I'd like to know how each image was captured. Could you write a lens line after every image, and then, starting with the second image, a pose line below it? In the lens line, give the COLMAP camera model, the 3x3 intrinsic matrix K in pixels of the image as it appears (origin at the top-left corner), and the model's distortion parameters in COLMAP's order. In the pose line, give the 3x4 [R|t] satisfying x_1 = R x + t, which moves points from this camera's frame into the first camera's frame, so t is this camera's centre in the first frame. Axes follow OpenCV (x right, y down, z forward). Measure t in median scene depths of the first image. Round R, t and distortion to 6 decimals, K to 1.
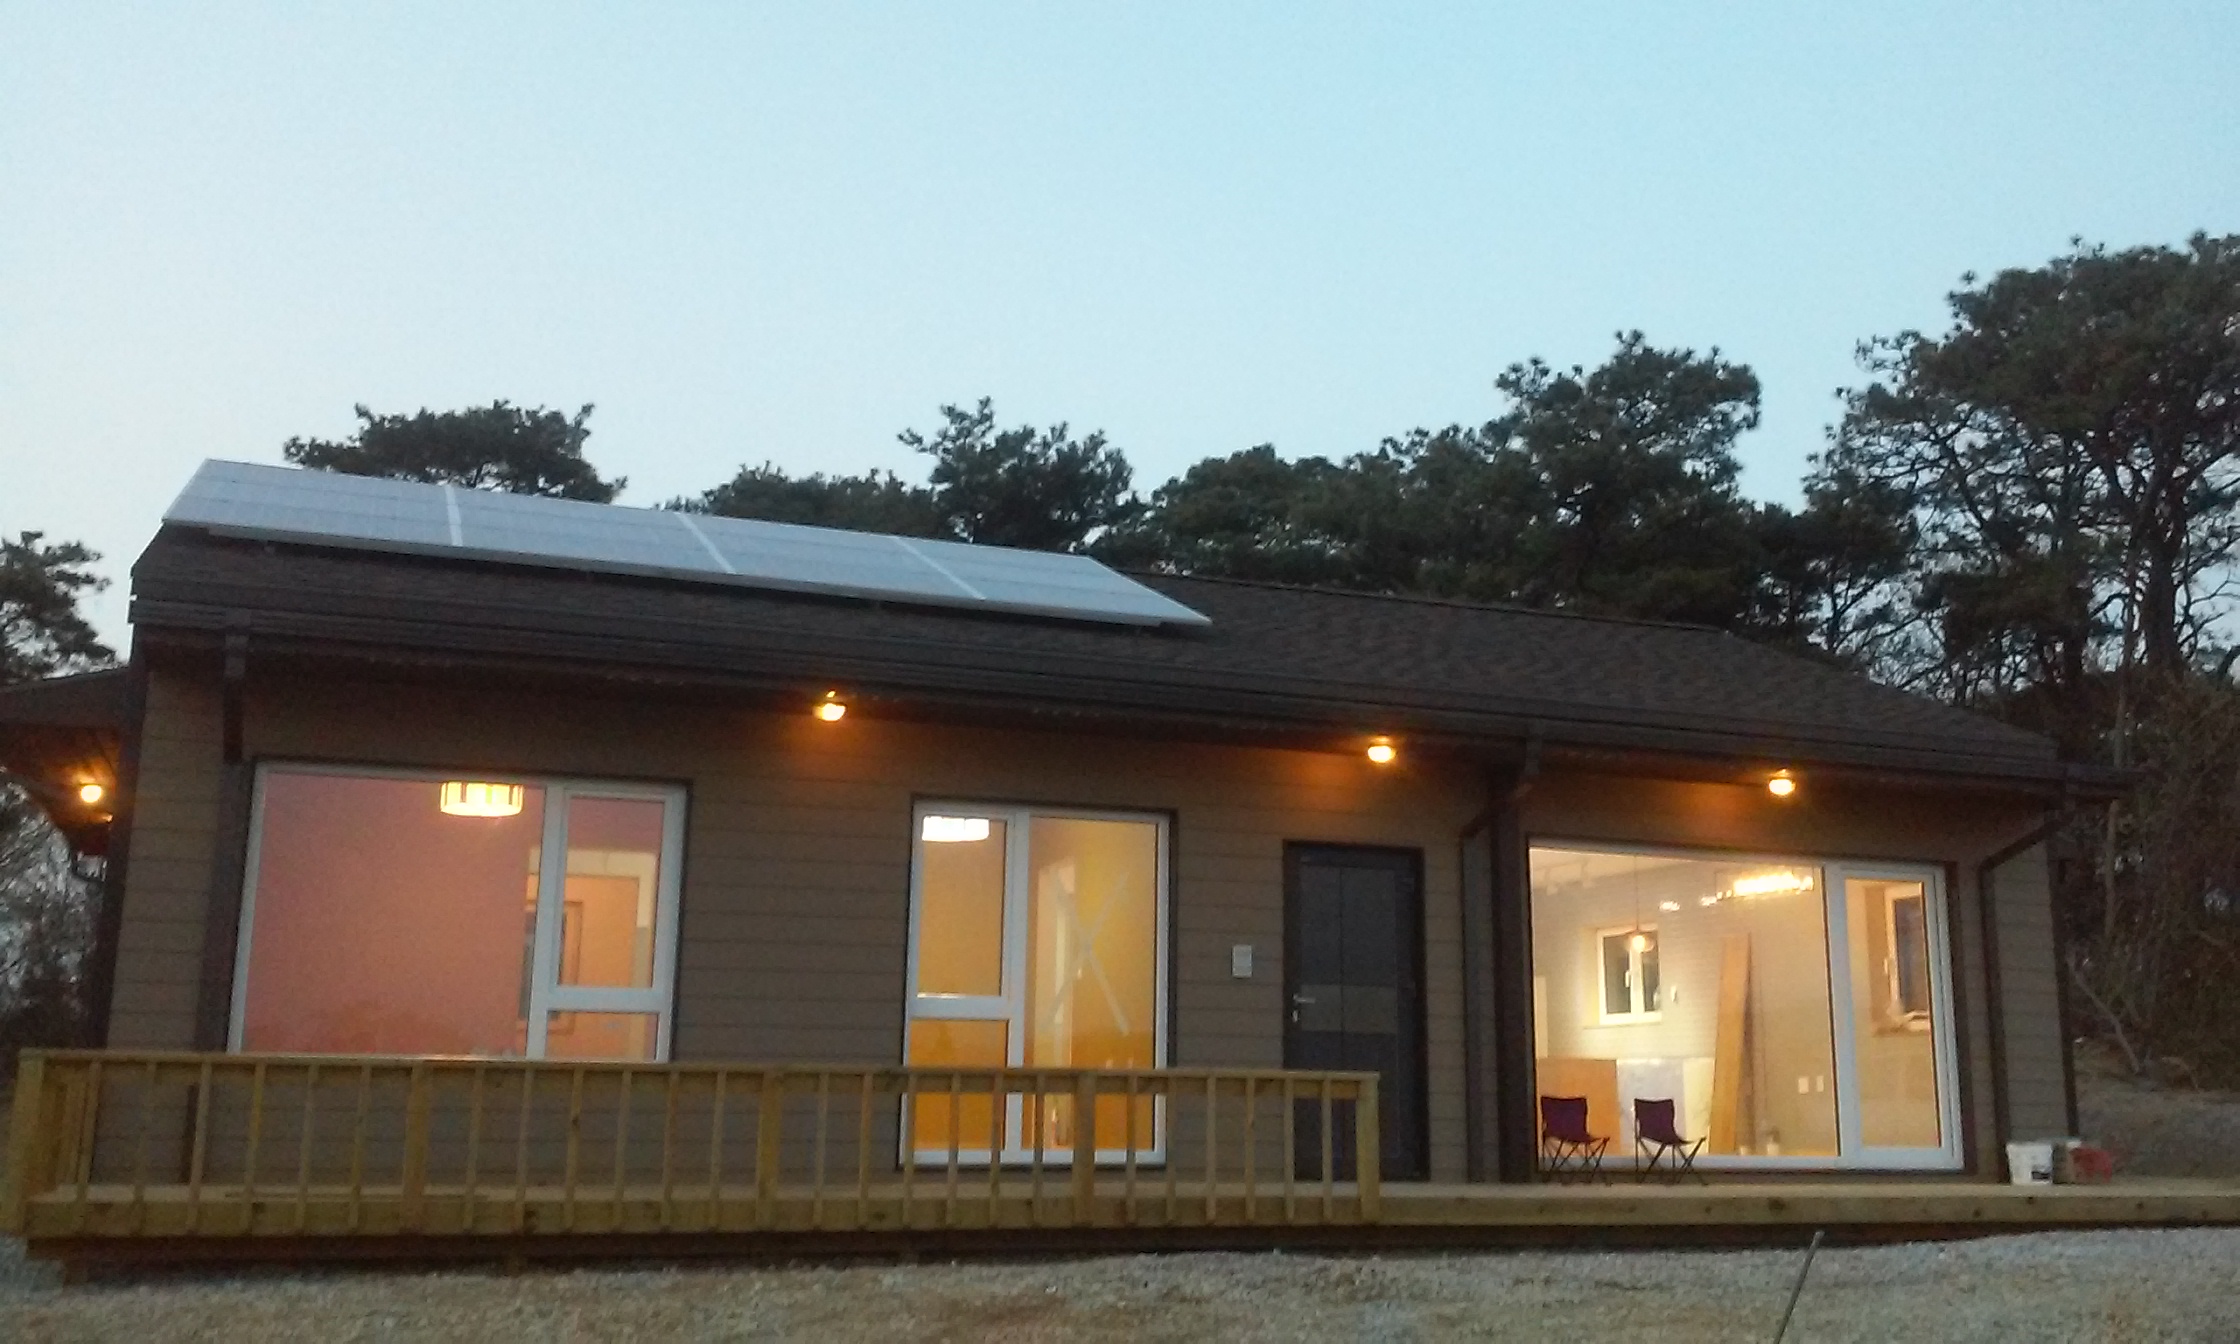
lens RADIAL K [[2127.1, 0, 1274.2], [0, 2127.1, 668.7], [0, 0, 1]] dist [-0.006246, -0.001572]
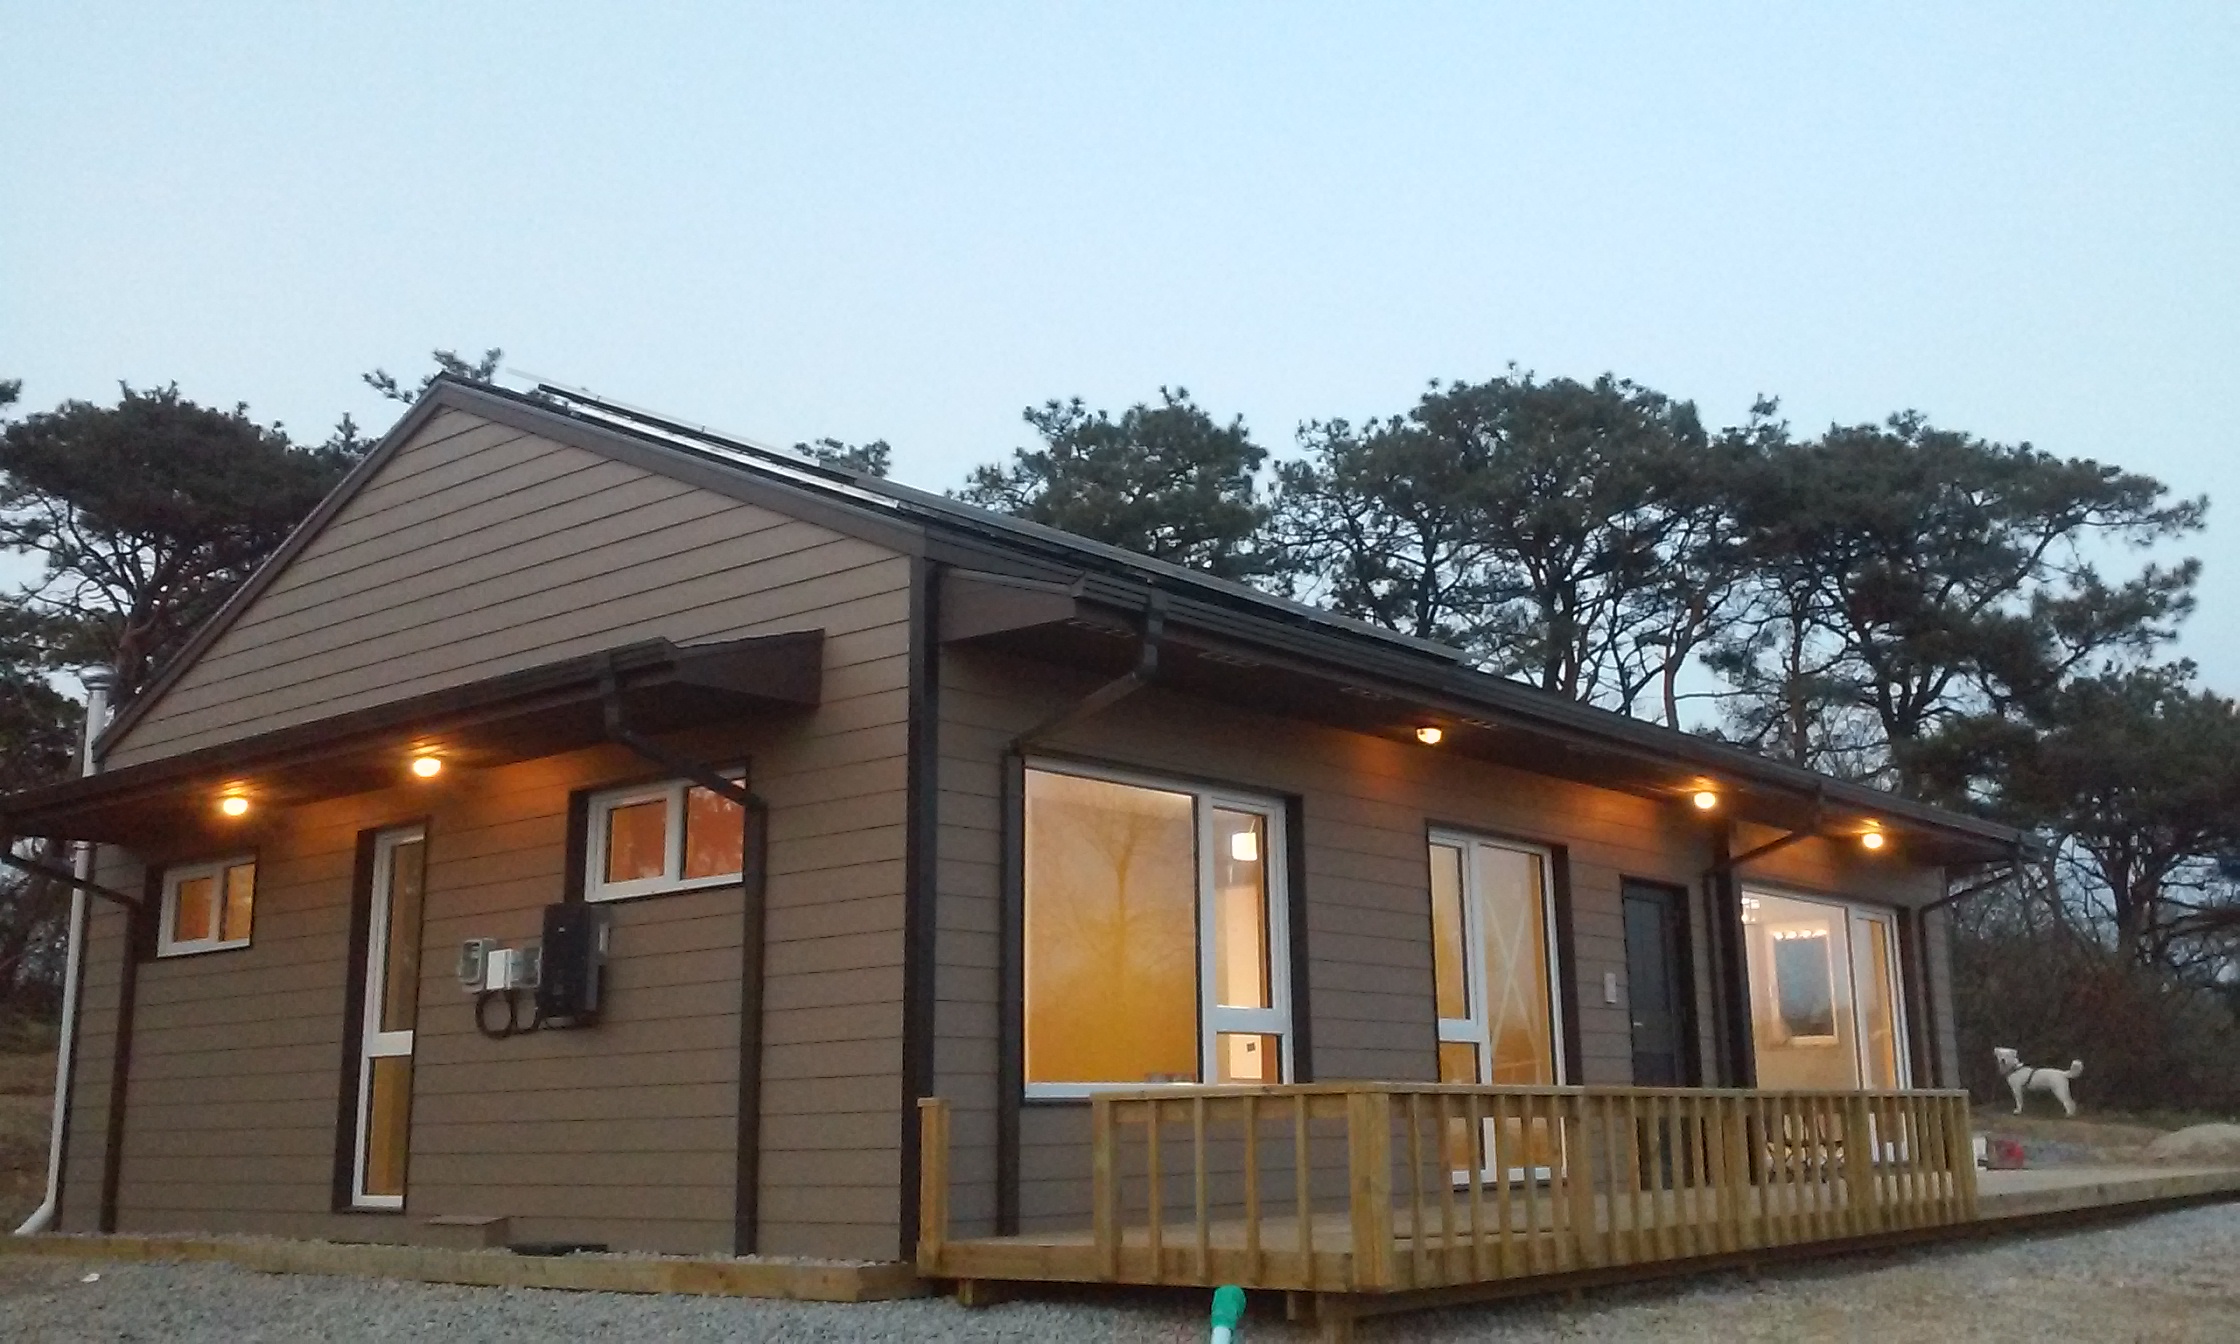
lens RADIAL K [[2127.1, 0, 1274.2], [0, 2127.1, 668.7], [0, 0, 1]] dist [-0.006246, -0.001572]
pose [[0.864958, 0.084087, 0.494750, -0.289614], [-0.076814, 0.996429, -0.035059, 0.011939], [-0.495931, -0.007679, 0.868328, 0.067380]]
